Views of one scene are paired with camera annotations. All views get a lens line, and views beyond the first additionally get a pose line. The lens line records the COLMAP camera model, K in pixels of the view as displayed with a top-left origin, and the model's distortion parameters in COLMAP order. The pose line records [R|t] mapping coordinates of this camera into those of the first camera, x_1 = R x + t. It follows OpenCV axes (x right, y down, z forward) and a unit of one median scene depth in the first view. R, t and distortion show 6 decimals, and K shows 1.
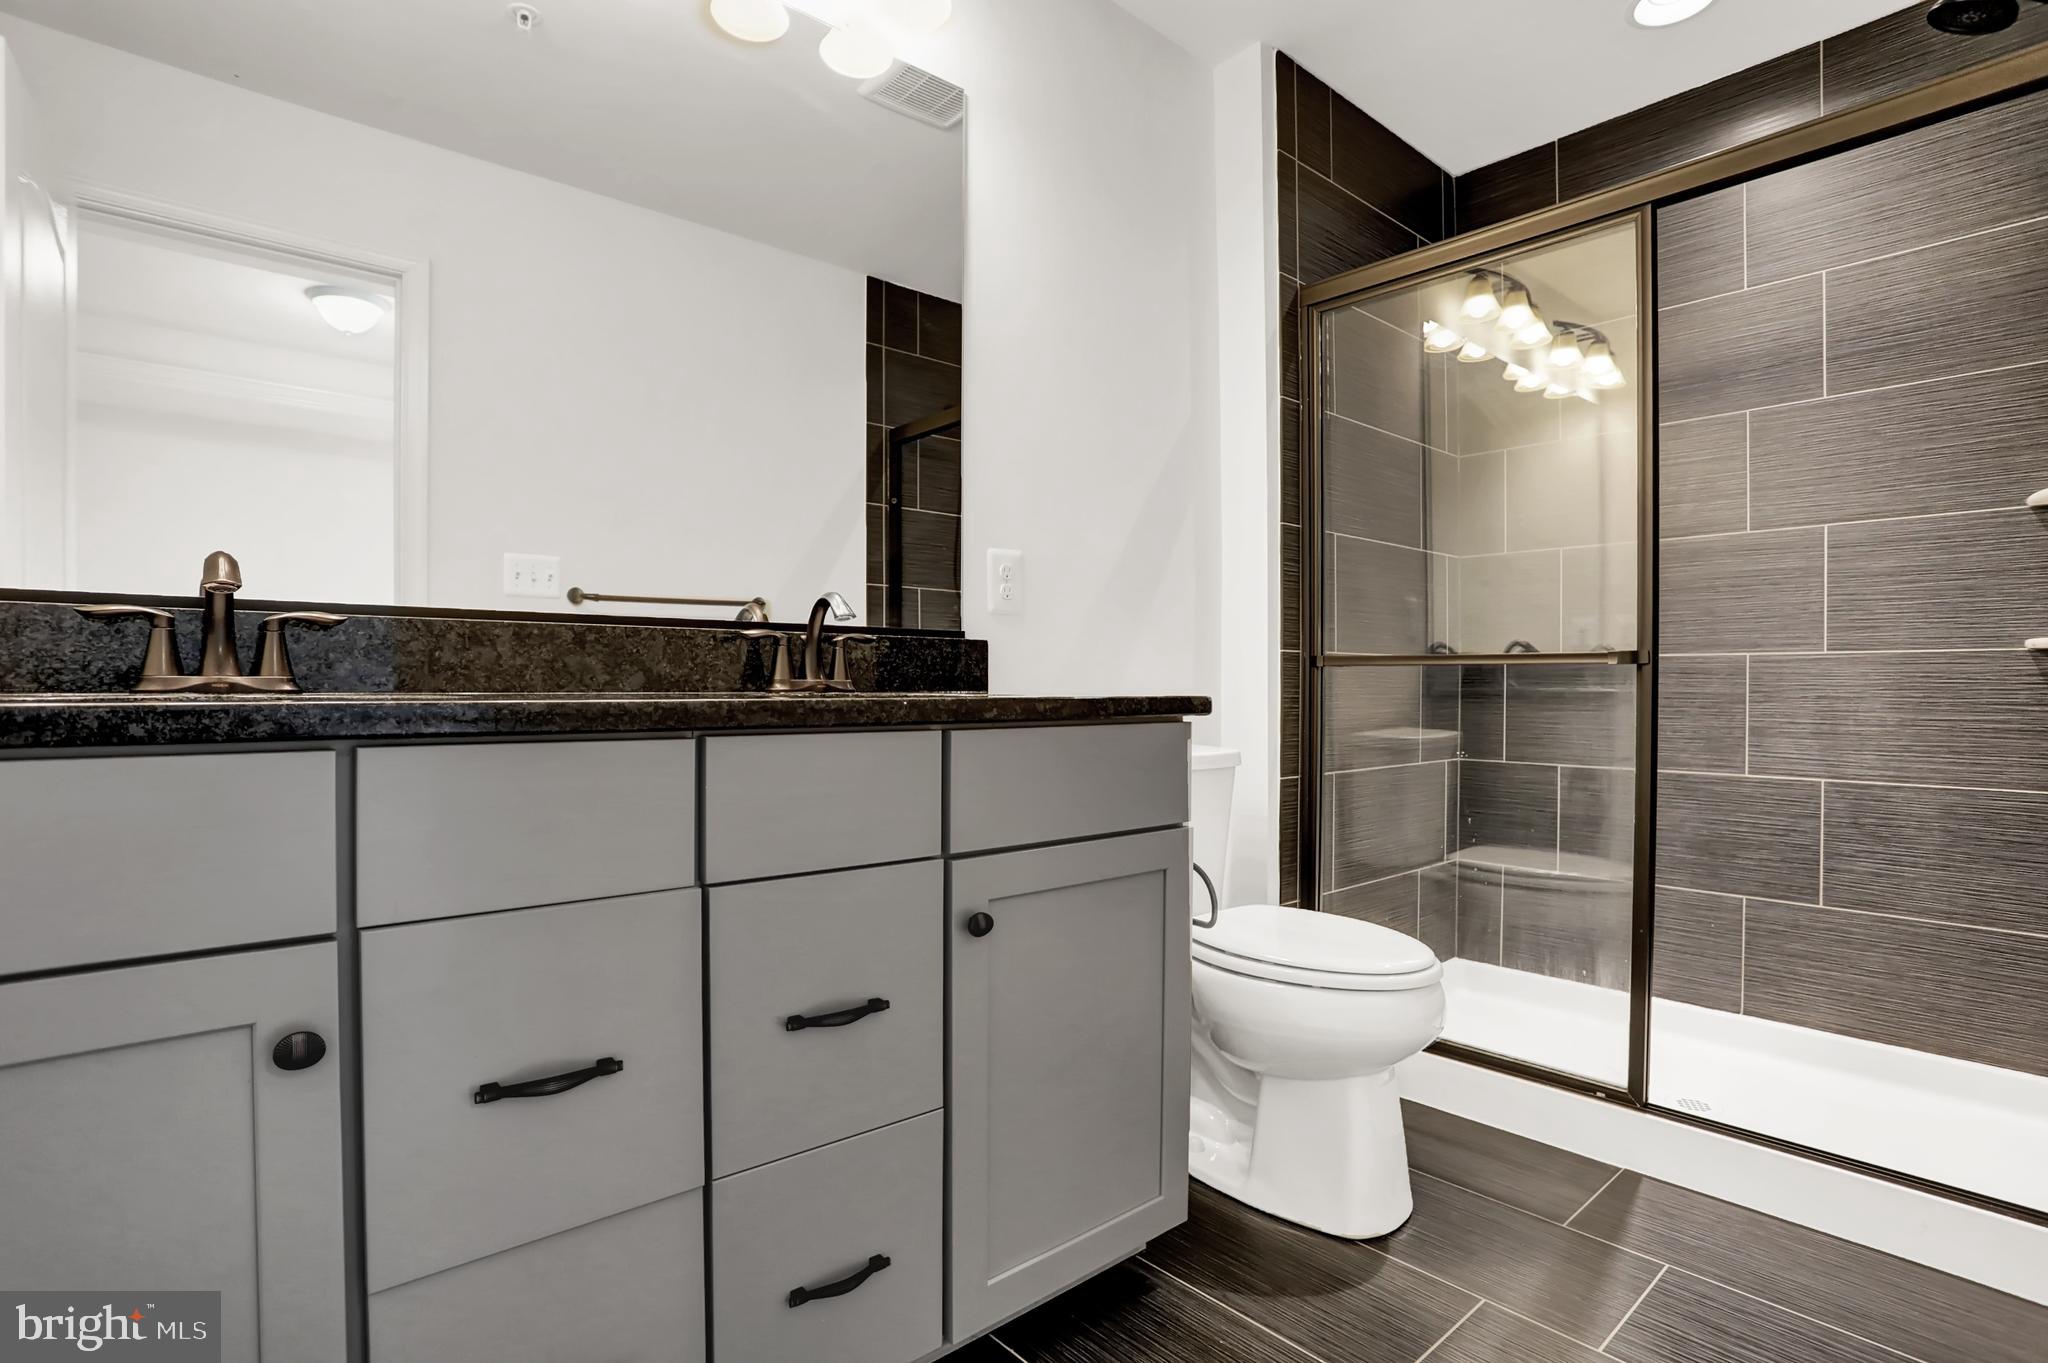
lens RADIAL K [[998.0, 0, 1029.1], [0, 998.0, 683.8], [0, 0, 1]] dist [-0.050270, 0.007189]
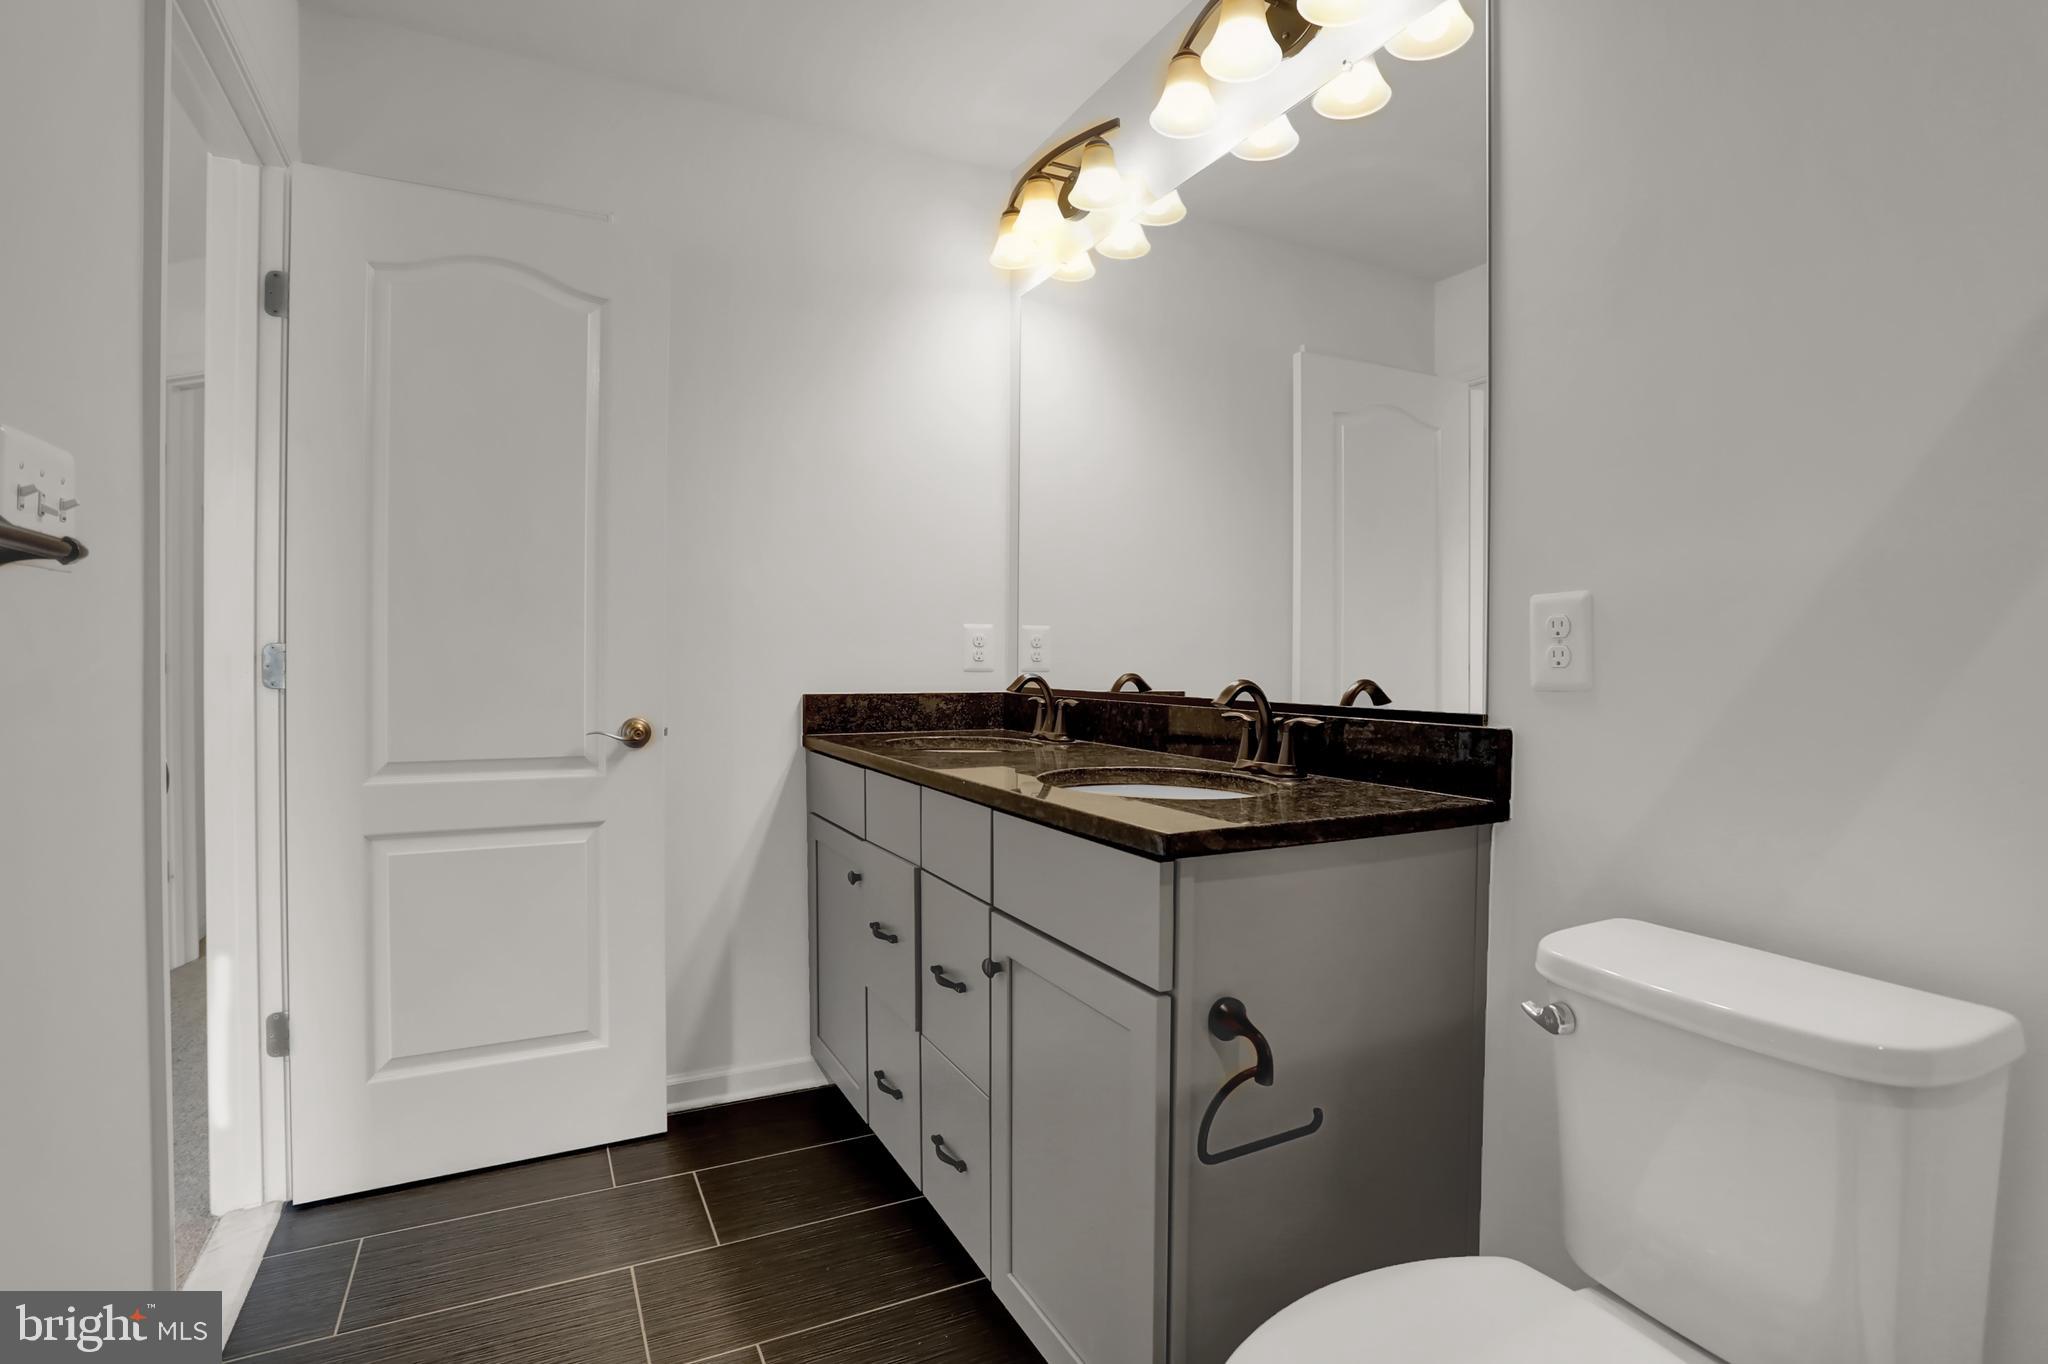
lens RADIAL K [[998.0, 0, 1021.7], [0, 998.0, 676.7], [0, 0, 1]] dist [-0.050270, 0.007189]
pose [[-0.235637, 0.011251, -0.971776, 0.570680], [-0.007200, 0.999885, 0.013323, -0.069774], [0.971814, 0.010136, -0.235529, 0.659000]]
